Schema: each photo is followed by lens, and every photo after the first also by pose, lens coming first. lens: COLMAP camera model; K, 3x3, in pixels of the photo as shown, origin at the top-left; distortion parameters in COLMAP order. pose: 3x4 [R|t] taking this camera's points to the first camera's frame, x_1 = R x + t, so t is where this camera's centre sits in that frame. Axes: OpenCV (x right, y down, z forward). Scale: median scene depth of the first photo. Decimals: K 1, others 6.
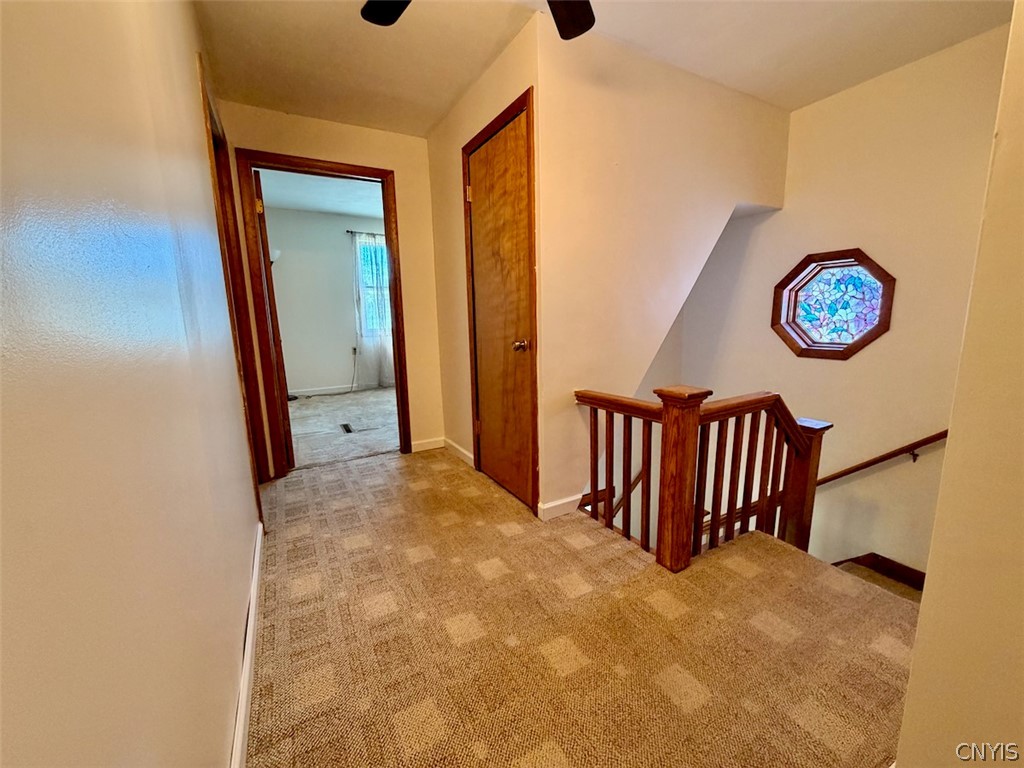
lens RADIAL K [[418.3, 0, 508.1], [0, 418.3, 386.4], [0, 0, 1]] dist [0.001005, -0.000040]
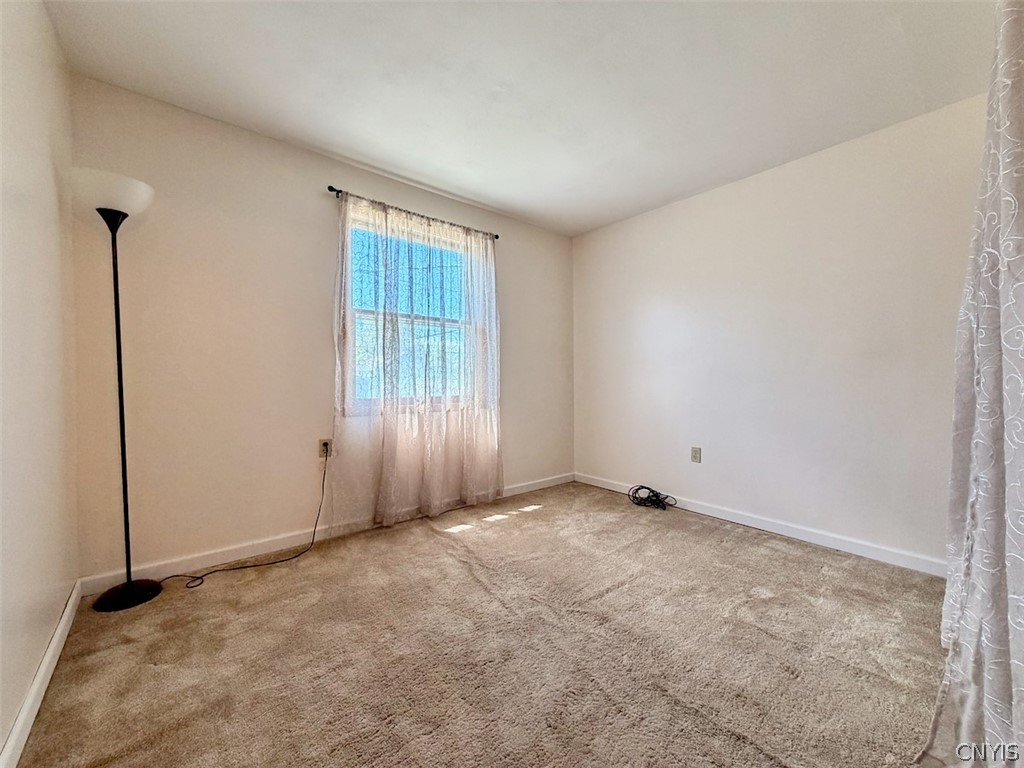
lens RADIAL K [[418.3, 0, 516.9], [0, 418.3, 384.8], [0, 0, 1]] dist [0.001005, -0.000040]
pose [[0.981812, 0.017067, 0.189088, -0.256671], [0.015155, 0.985728, -0.167661, -0.075190], [-0.189251, 0.167477, 0.967541, 0.533015]]
